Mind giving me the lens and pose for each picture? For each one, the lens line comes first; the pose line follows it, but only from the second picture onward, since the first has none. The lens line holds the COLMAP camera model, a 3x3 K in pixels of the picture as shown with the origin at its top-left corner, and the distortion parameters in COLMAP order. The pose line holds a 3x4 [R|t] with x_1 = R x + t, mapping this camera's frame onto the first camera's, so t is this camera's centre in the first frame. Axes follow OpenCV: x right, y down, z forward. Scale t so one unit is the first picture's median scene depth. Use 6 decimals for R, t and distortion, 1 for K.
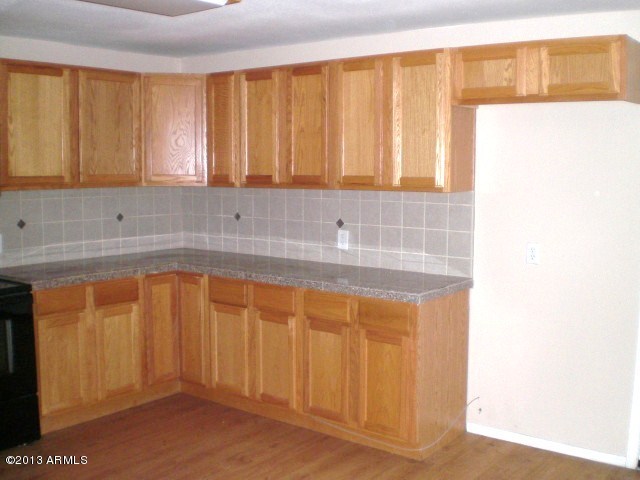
lens RADIAL K [[721.2, 0, 323.9], [0, 721.2, 238.8], [0, 0, 1]] dist [-0.067115, -0.228159]
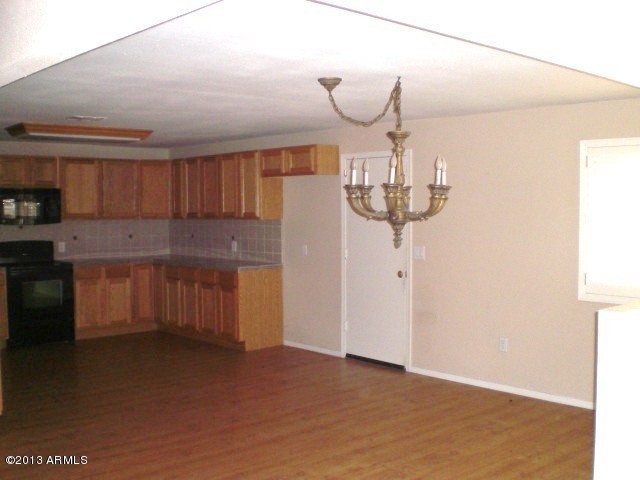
lens RADIAL K [[721.2, 0, 323.9], [0, 721.2, 238.8], [0, 0, 1]] dist [-0.067115, -0.228159]
pose [[0.984619, -0.001375, -0.174709, 0.645475], [-0.009388, 0.998108, -0.060763, 0.103000], [0.174462, 0.061469, 0.982743, -0.894649]]
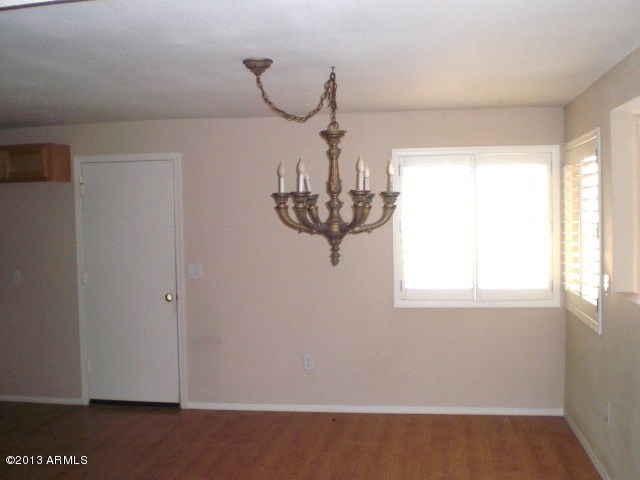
lens RADIAL K [[721.2, 0, 323.9], [0, 721.2, 238.8], [0, 0, 1]] dist [-0.067115, -0.228159]
pose [[0.874549, -0.042143, 0.483102, 0.128679], [0.076807, 0.995679, -0.052185, 0.064835], [-0.478816, 0.082744, 0.874007, -0.634504]]
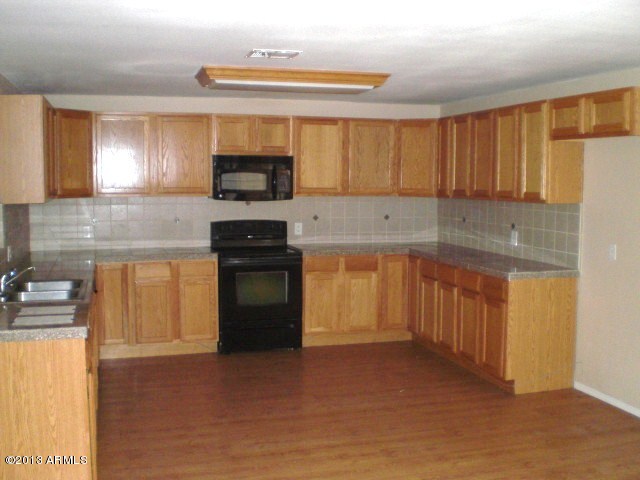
lens RADIAL K [[721.2, 0, 323.9], [0, 721.2, 238.8], [0, 0, 1]] dist [-0.067115, -0.228159]
pose [[0.810081, 0.051034, -0.584092, 0.573369], [-0.064146, 0.997939, -0.001770, 0.030129], [0.582798, 0.038901, 0.811685, -0.326526]]
